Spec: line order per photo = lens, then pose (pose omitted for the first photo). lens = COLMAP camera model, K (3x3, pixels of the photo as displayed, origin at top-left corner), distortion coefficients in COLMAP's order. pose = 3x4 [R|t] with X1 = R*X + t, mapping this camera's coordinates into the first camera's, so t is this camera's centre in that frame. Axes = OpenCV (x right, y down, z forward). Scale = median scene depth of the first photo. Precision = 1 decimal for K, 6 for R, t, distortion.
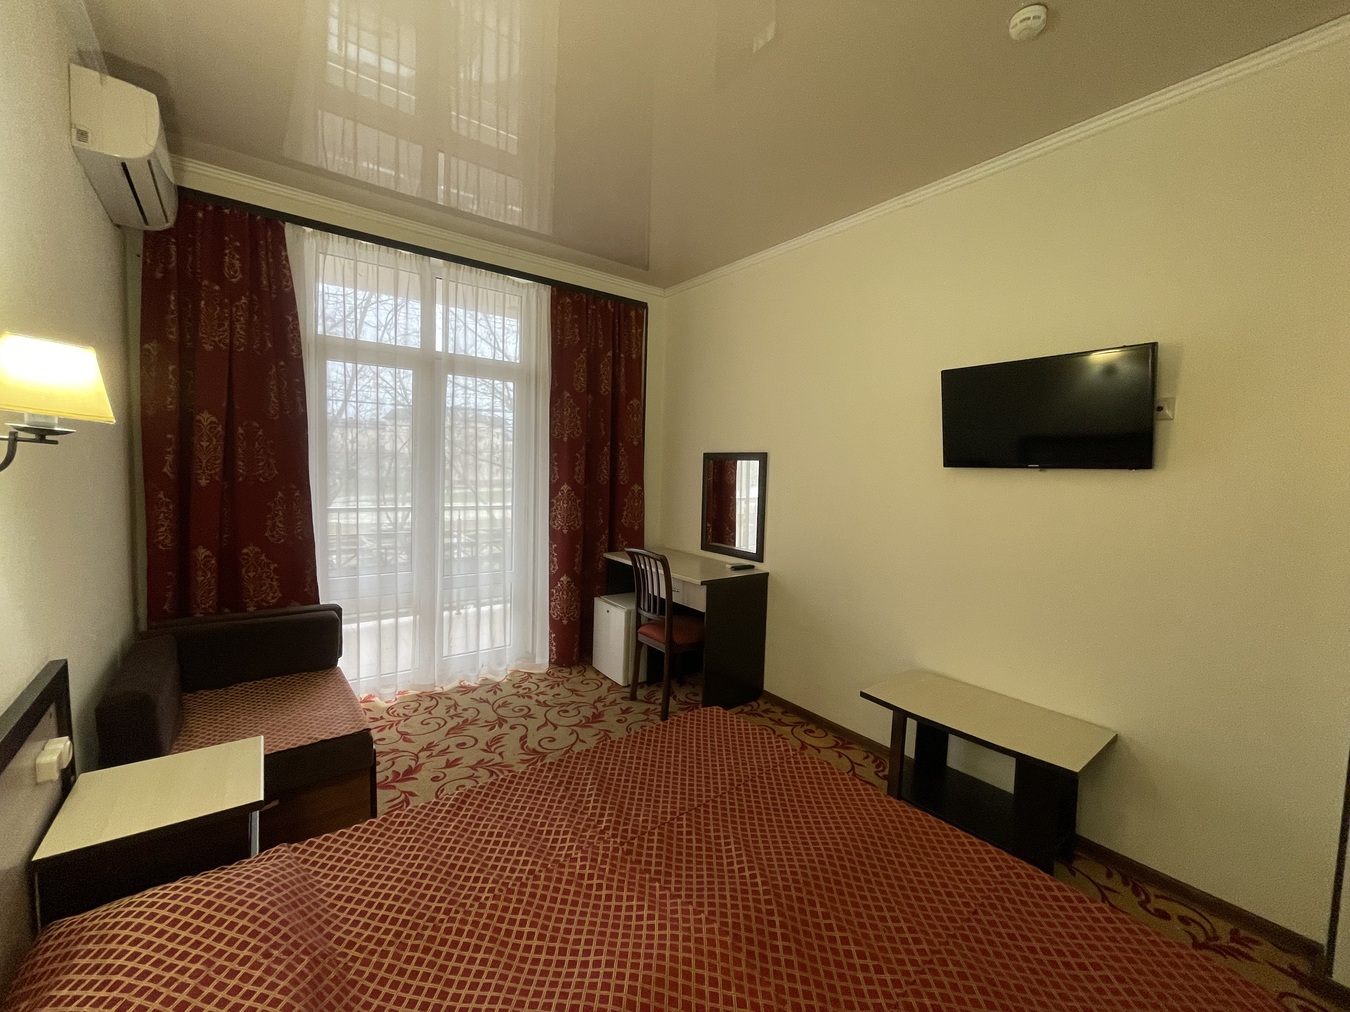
lens RADIAL K [[546.7, 0, 671.2], [0, 546.7, 502.7], [0, 0, 1]] dist [-0.003339, 0.000390]
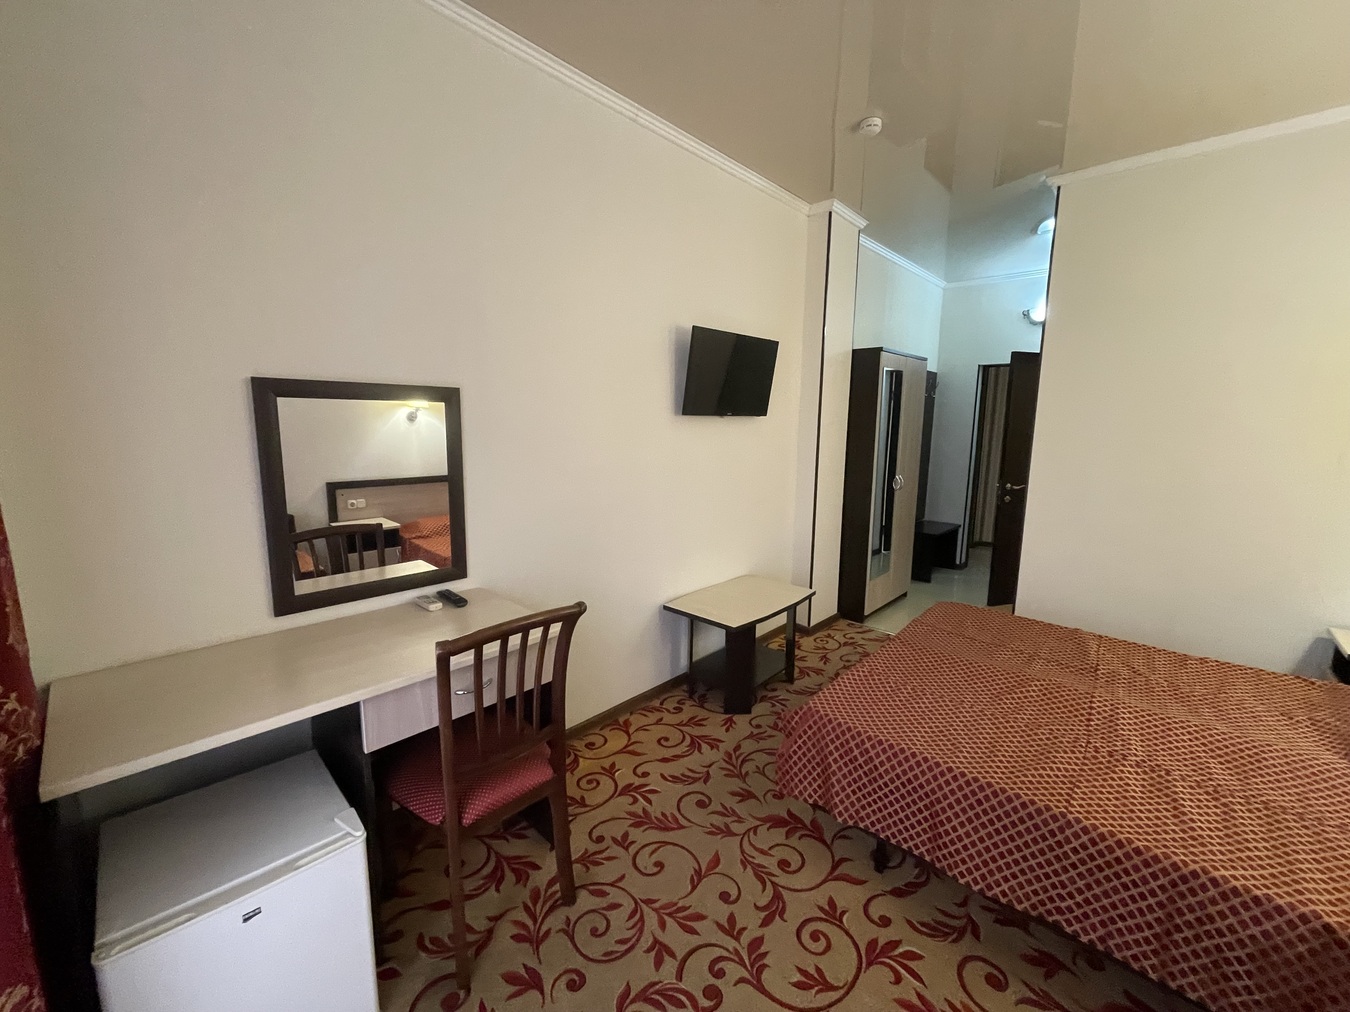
lens RADIAL K [[546.7, 0, 674.2], [0, 546.7, 504.2], [0, 0, 1]] dist [-0.003339, 0.000390]
pose [[-0.173375, -0.177873, 0.968660, -0.615158], [0.039301, 0.981522, 0.187269, -0.088844], [-0.984071, 0.070537, -0.163181, 1.105887]]
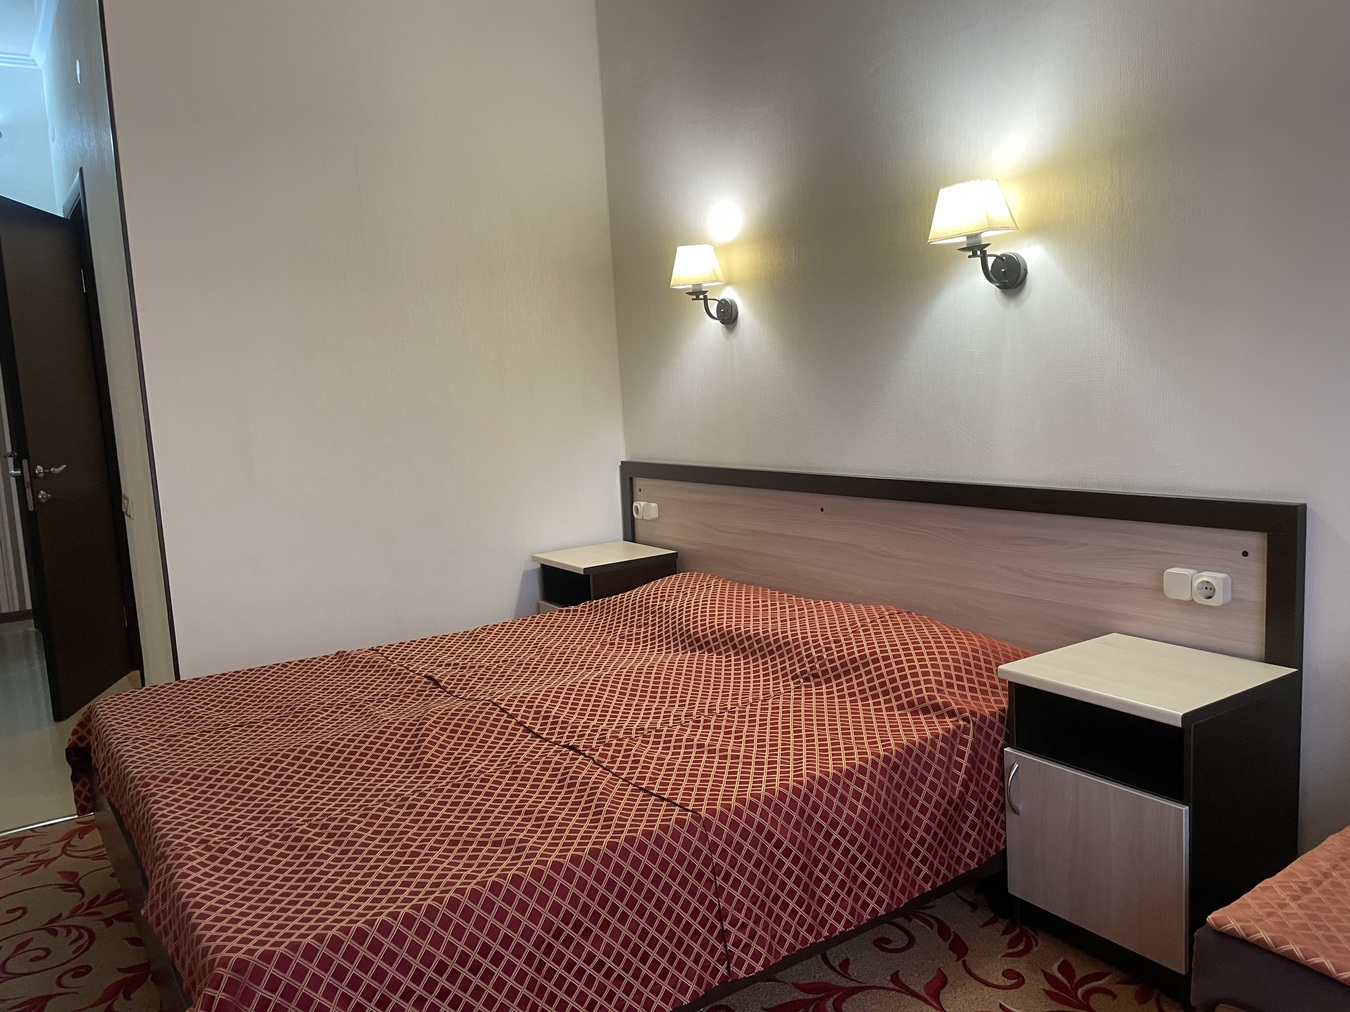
lens RADIAL K [[1025.1, 0, 679.3], [0, 1025.1, 495.3], [0, 0, 1]] dist [0.068166, -0.089495]
pose [[-0.997870, 0.016855, 0.063022, -0.343054], [0.027612, 0.984368, 0.173944, -0.022330], [-0.059105, 0.175314, -0.982737, 1.245257]]
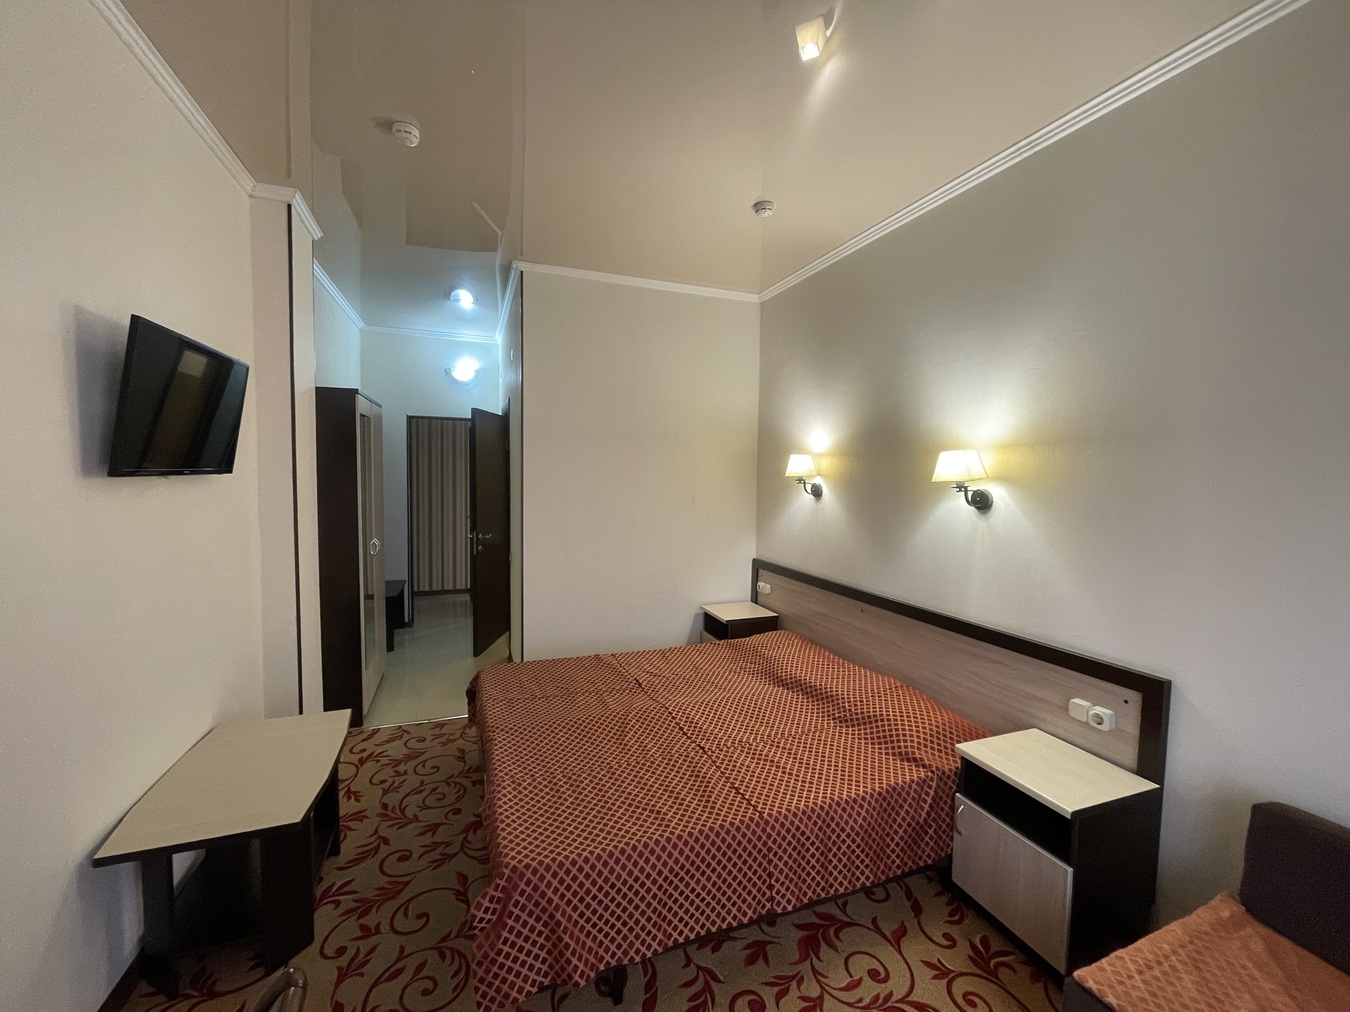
lens RADIAL K [[546.7, 0, 671.9], [0, 546.7, 503.4], [0, 0, 1]] dist [-0.003339, 0.000390]
pose [[-0.956007, -0.059481, 0.287249, -0.363450], [-0.026062, 0.992576, 0.118797, -0.106689], [-0.292183, 0.106085, -0.950461, 1.224433]]
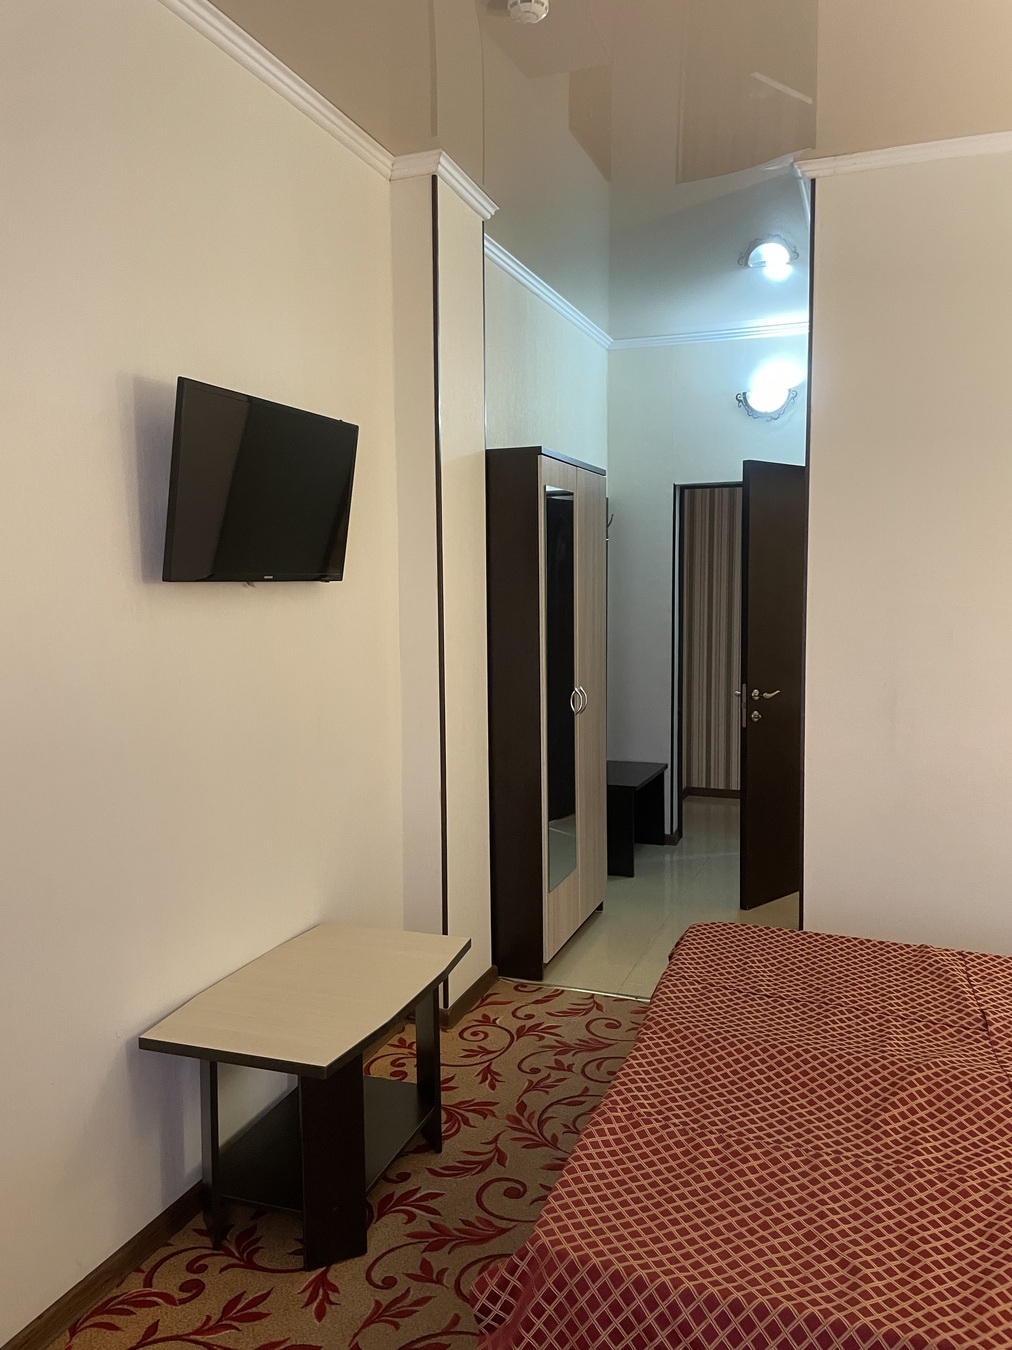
lens RADIAL K [[1025.1, 0, 514.2], [0, 1025.1, 672.2], [0, 0, 1]] dist [0.068166, -0.089495]
pose [[-0.540873, -0.094135, 0.835820, -0.491917], [0.040880, 0.989601, 0.137908, -0.090773], [-0.840110, 0.108759, -0.531400, 1.119578]]
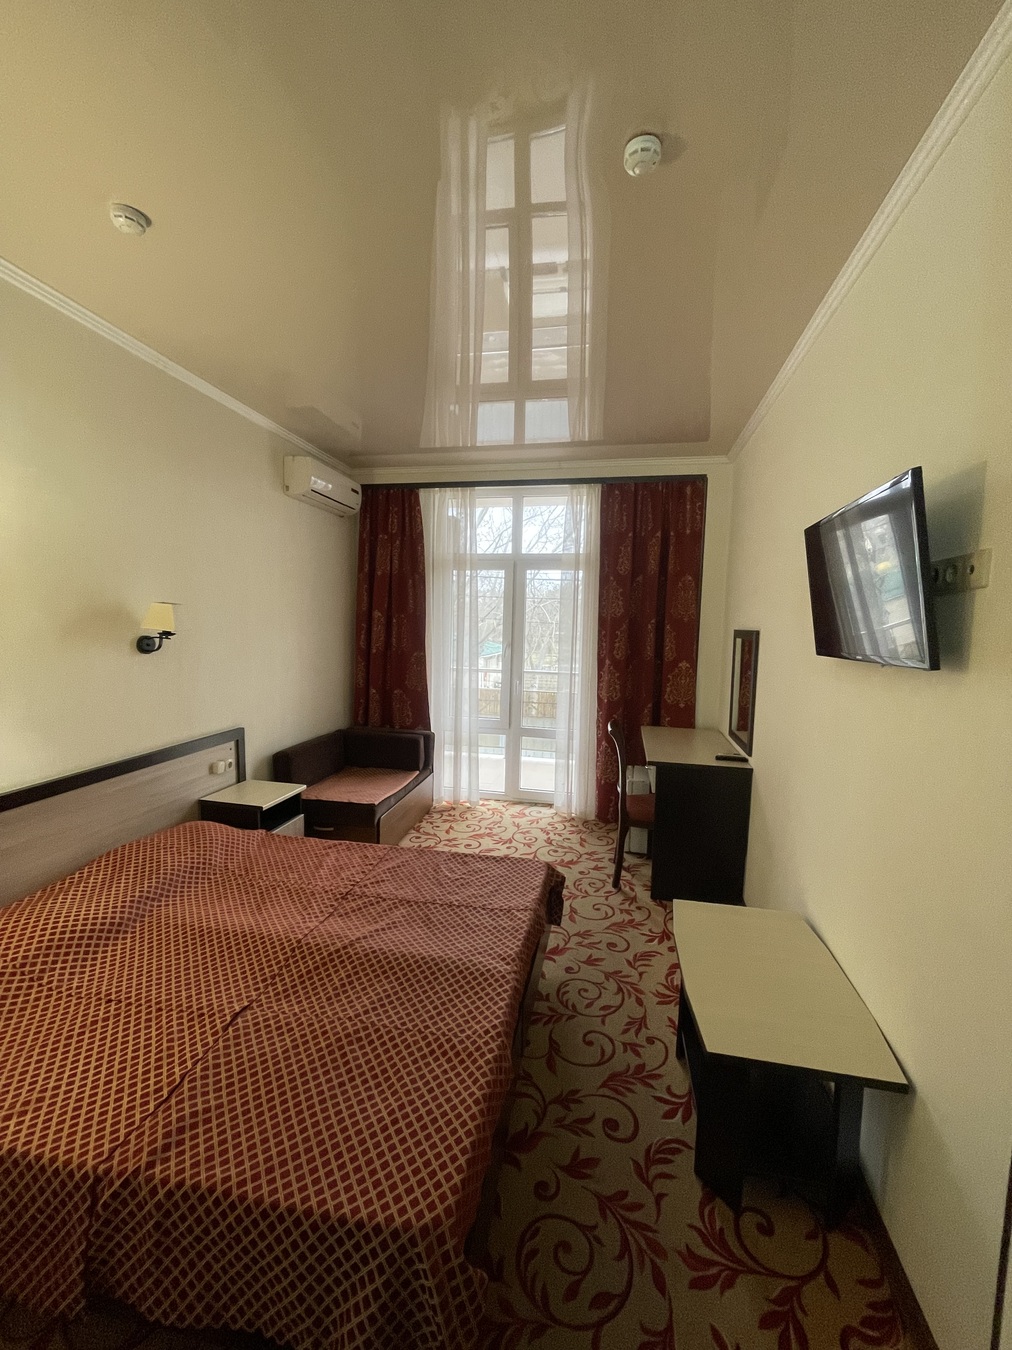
lens RADIAL K [[546.7, 0, 506.6], [0, 546.7, 667.5], [0, 0, 1]] dist [-0.003339, 0.000390]
pose [[0.655311, 0.049172, -0.753757, 0.570705], [-0.051508, 0.998465, 0.020355, -0.031398], [0.753601, 0.025486, 0.656838, 0.125955]]
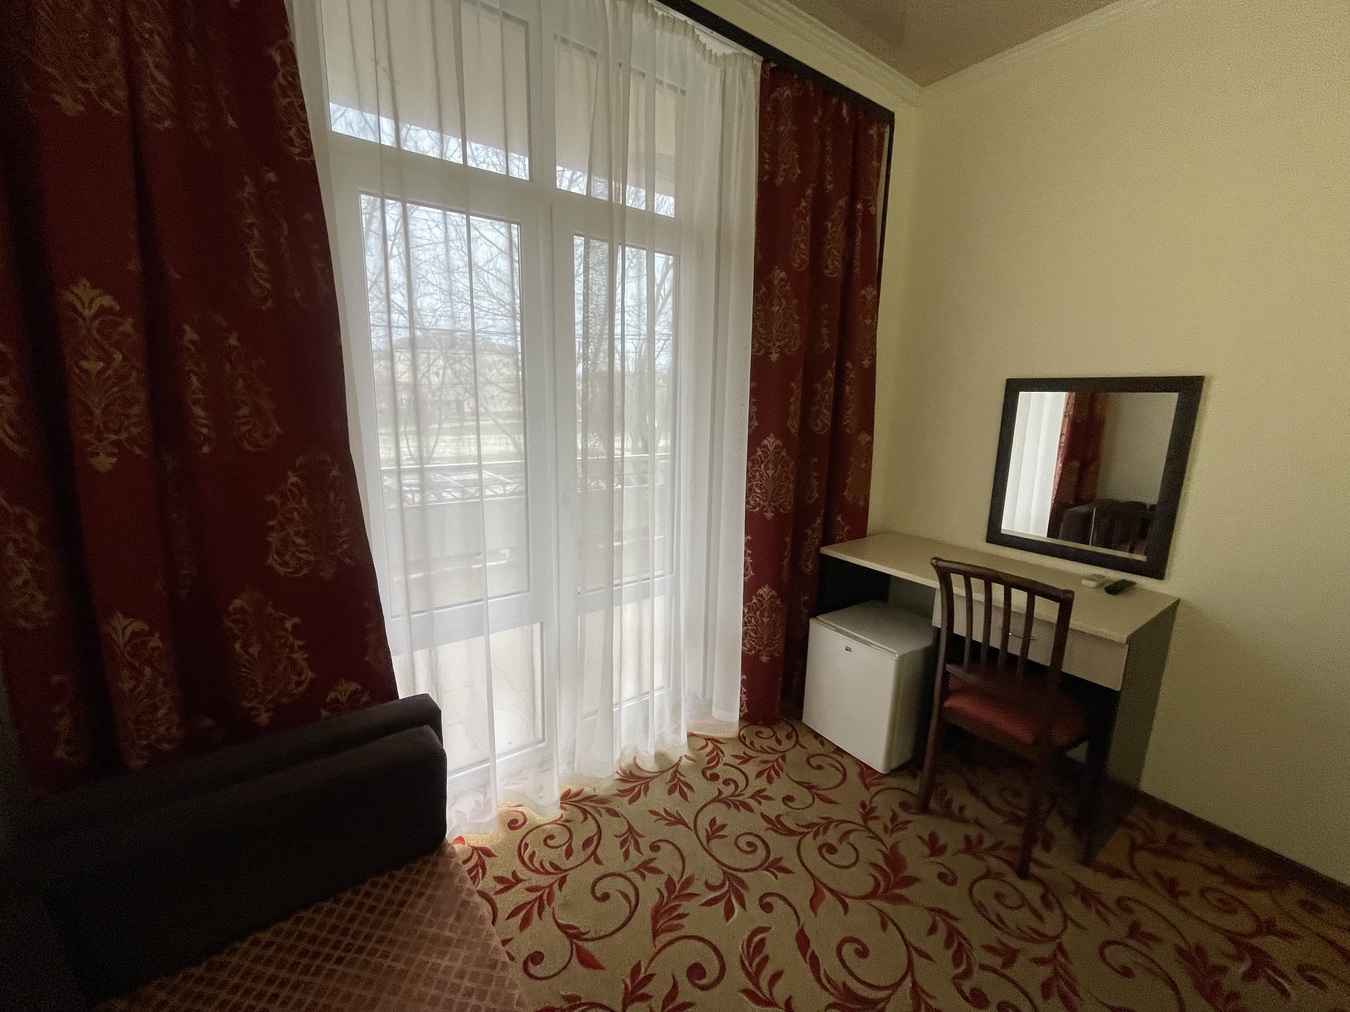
lens RADIAL K [[546.7, 0, 673.0], [0, 546.7, 505.4], [0, 0, 1]] dist [-0.003339, 0.000390]
pose [[0.999796, -0.005135, -0.019535, -0.322480], [0.007640, 0.991435, 0.130375, -0.041766], [0.018698, -0.130497, 0.991272, 0.455247]]
